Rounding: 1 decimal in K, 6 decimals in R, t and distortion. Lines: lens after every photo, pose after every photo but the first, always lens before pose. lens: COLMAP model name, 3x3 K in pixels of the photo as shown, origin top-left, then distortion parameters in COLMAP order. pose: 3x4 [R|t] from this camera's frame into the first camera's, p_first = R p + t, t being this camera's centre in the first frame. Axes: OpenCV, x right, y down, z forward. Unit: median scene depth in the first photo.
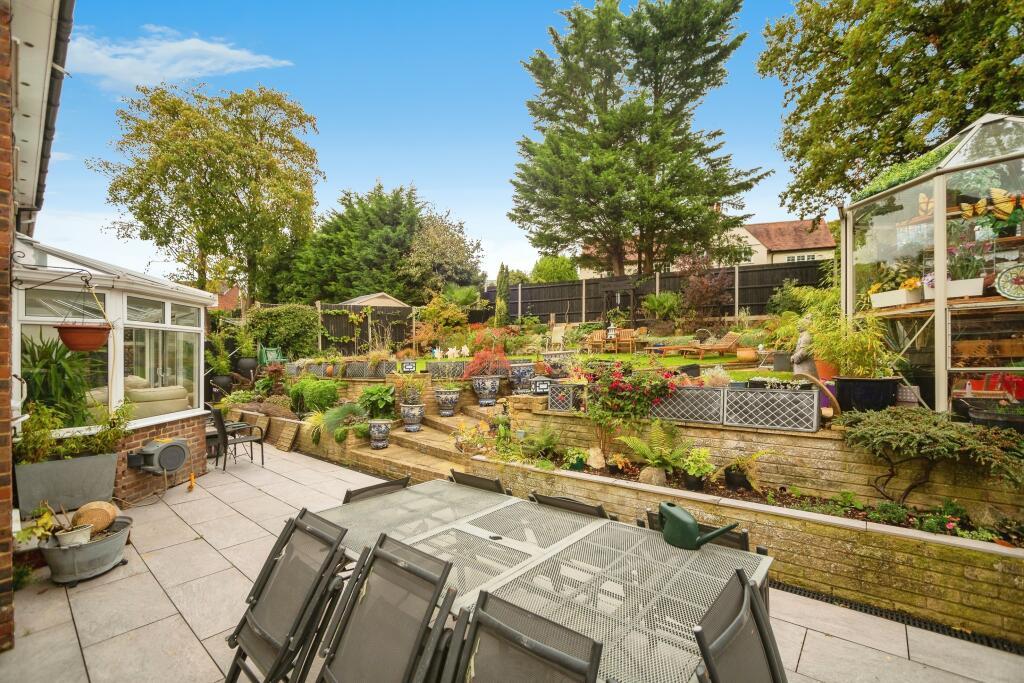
lens RADIAL K [[428.8, 0, 507.7], [0, 428.8, 363.5], [0, 0, 1]] dist [0.023353, 0.000132]
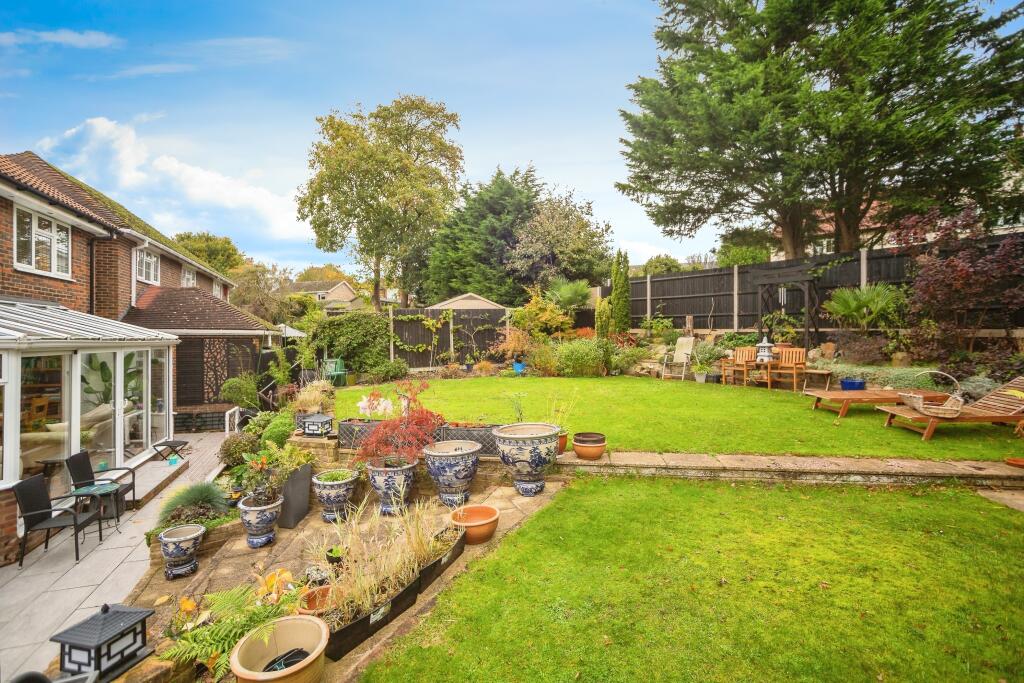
lens RADIAL K [[440.8, 0, 511.0], [0, 440.8, 336.8], [0, 0, 1]] dist [-0.002201, 0.010867]
pose [[0.909724, 0.019626, -0.414750, 0.147700], [-0.033131, 0.999128, -0.025390, -0.056422], [0.413890, 0.036839, 0.909581, 0.231654]]
